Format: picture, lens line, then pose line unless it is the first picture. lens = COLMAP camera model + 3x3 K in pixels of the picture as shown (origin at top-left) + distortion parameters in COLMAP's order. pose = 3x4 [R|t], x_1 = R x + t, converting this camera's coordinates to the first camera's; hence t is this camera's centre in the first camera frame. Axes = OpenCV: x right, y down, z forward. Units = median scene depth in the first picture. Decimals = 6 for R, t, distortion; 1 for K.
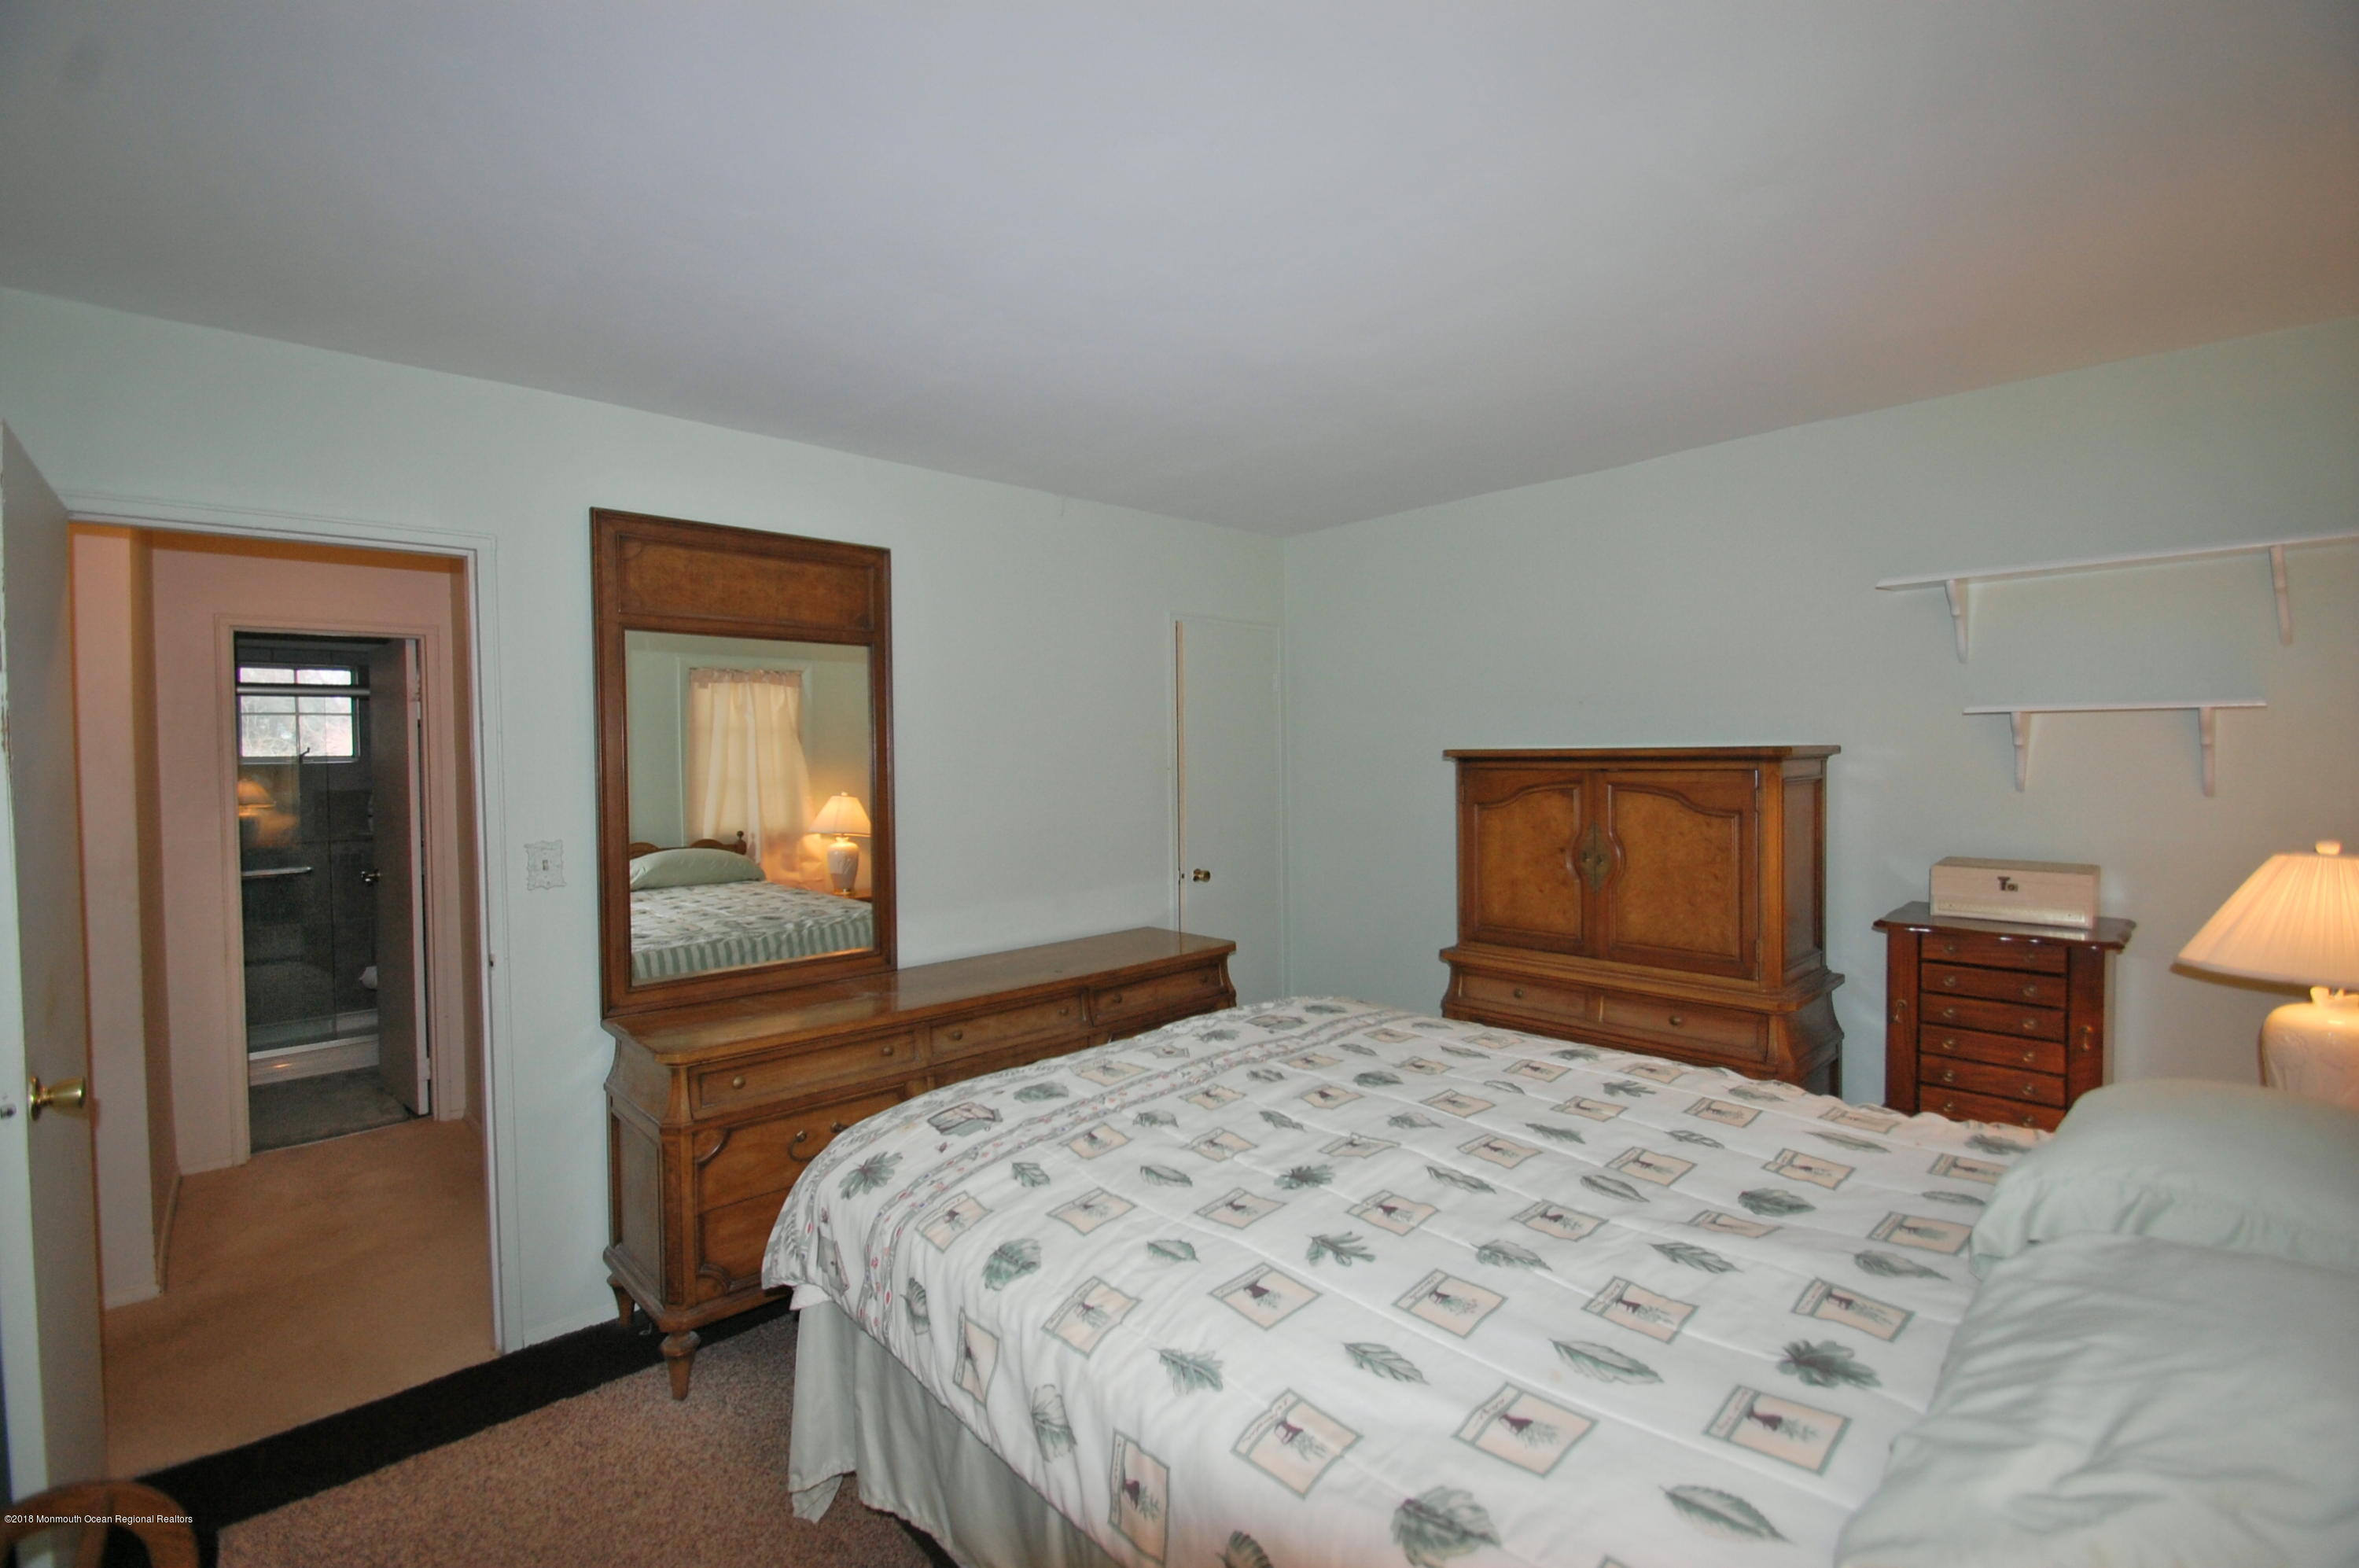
lens RADIAL K [[1025.8, 0, 1166.9], [0, 1025.8, 775.5], [0, 0, 1]] dist [0.019437, -0.016038]
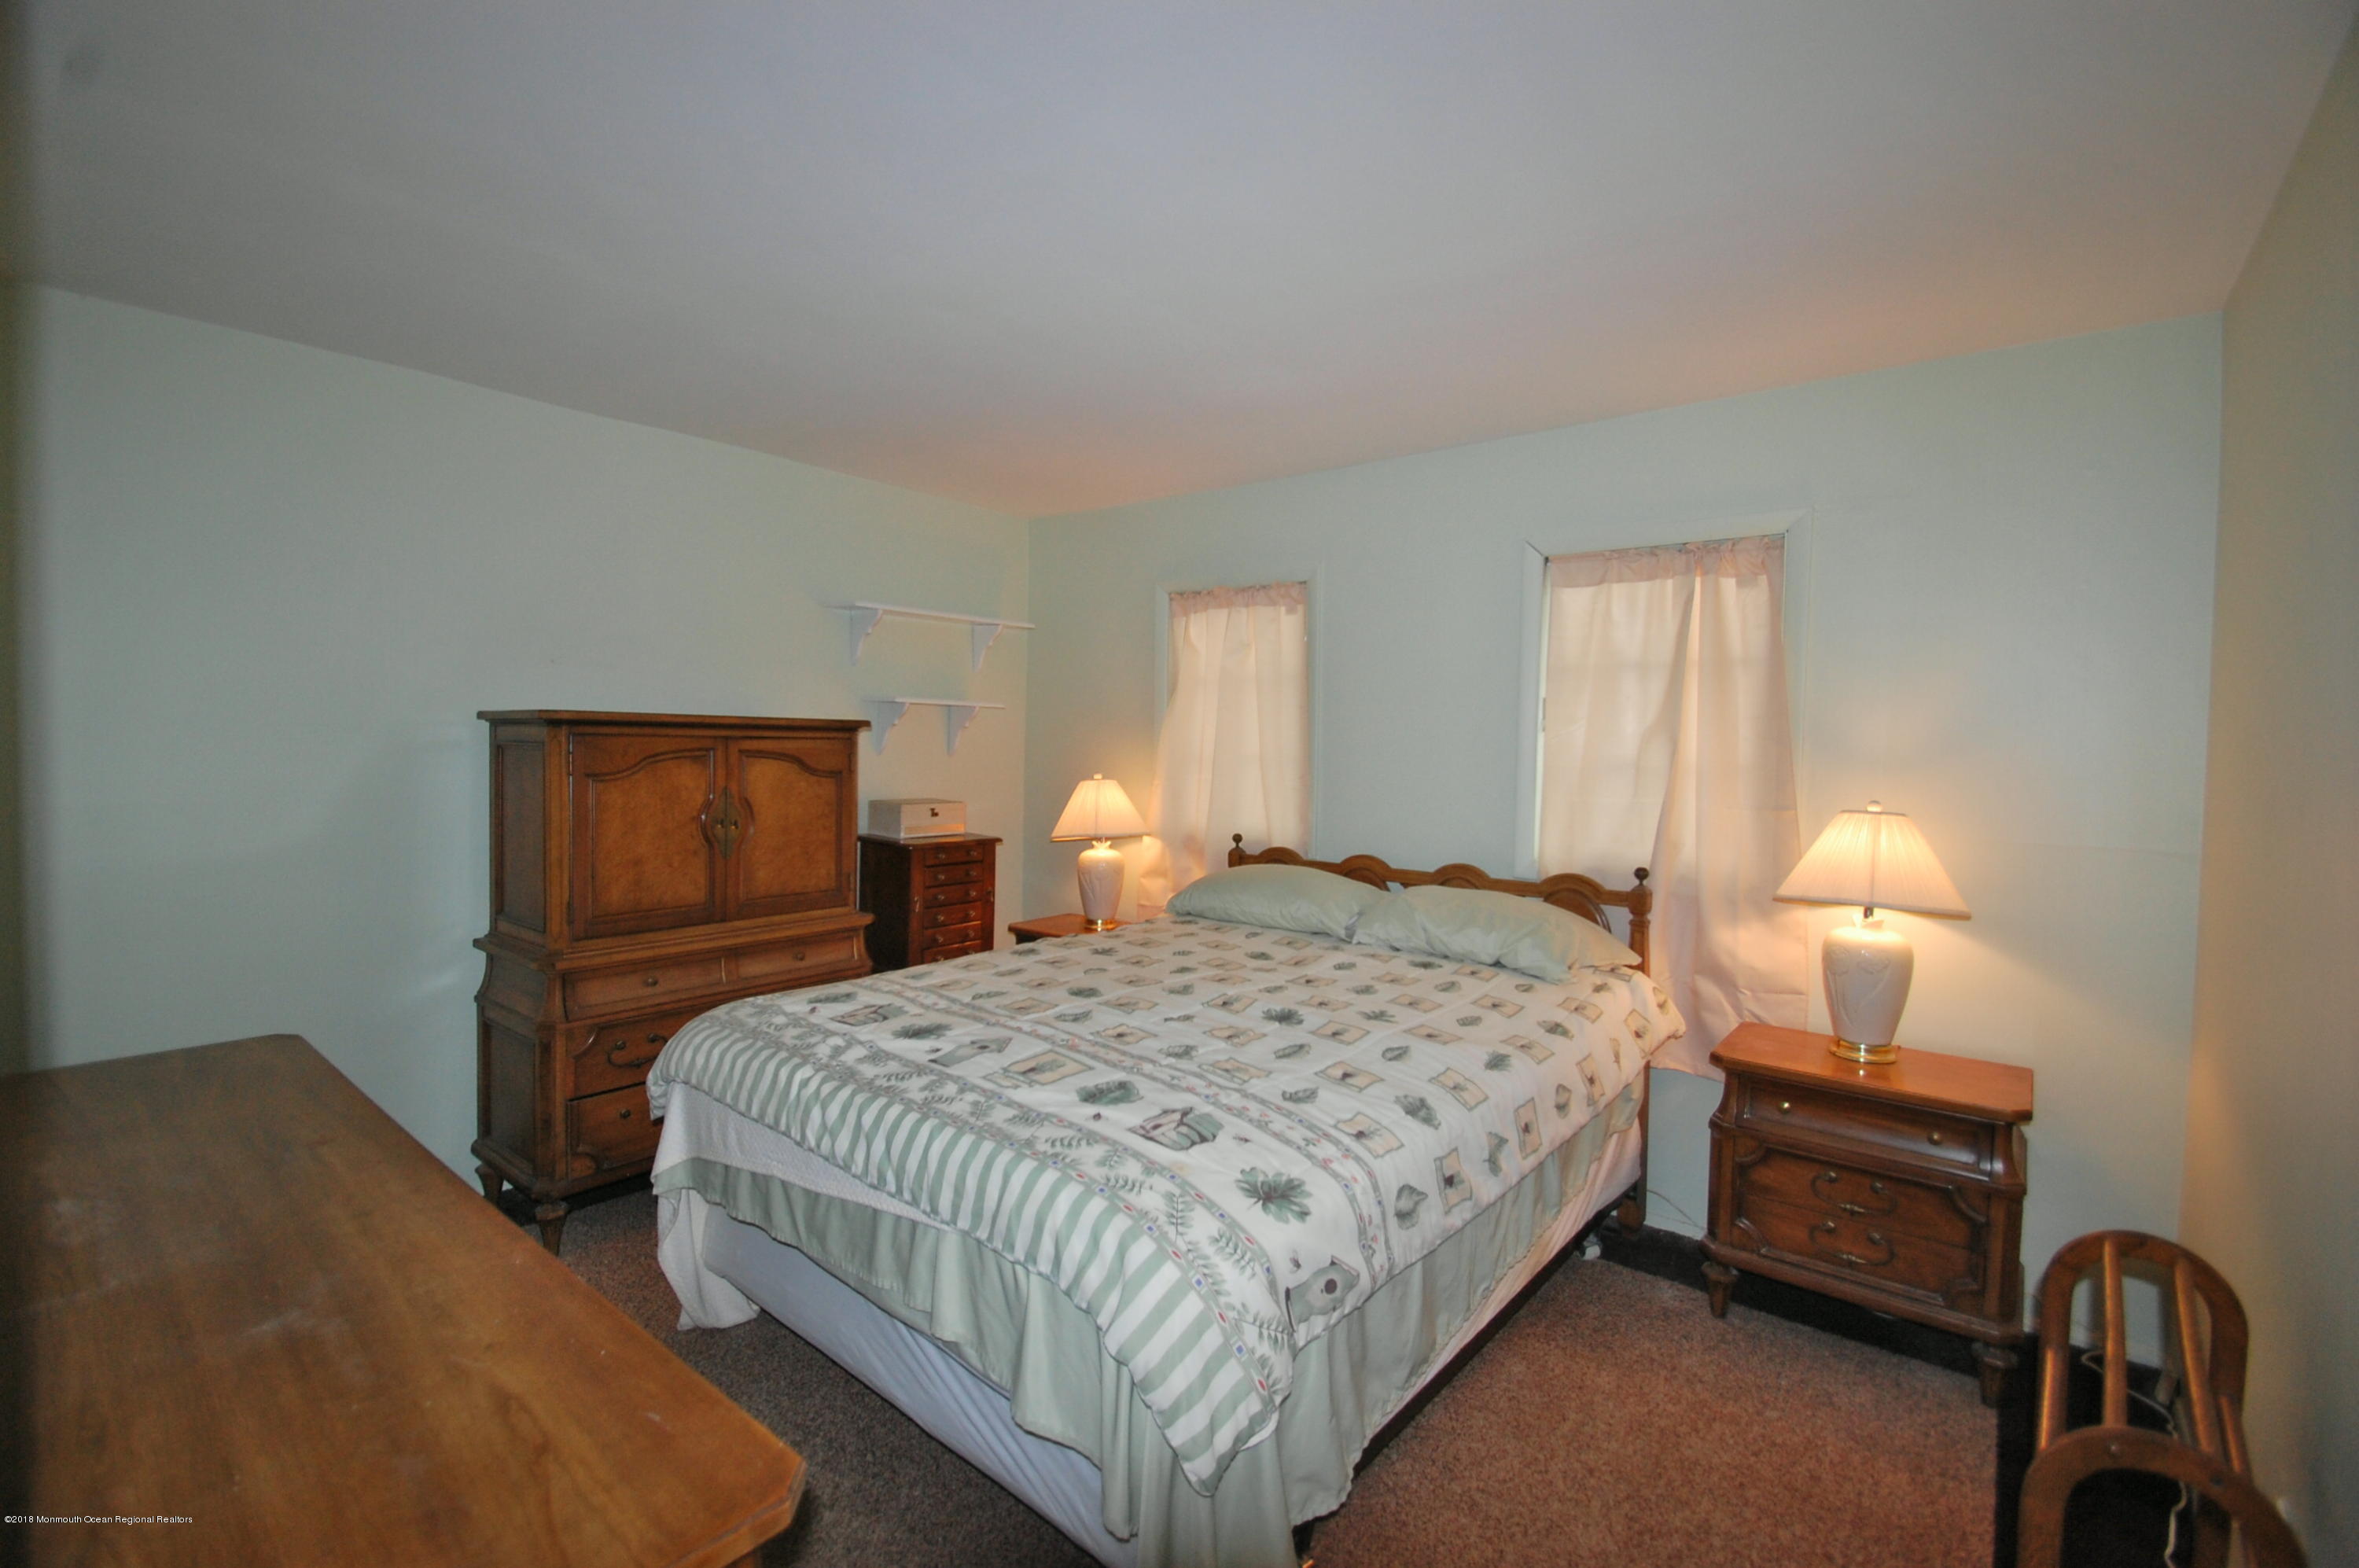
lens RADIAL K [[1025.8, 0, 1166.9], [0, 1025.8, 775.5], [0, 0, 1]] dist [0.019437, -0.016038]
pose [[-0.123796, -0.021864, 0.992067, -0.688972], [0.006675, 0.999716, 0.022866, 0.013071], [-0.992285, 0.009453, -0.123615, 0.737709]]
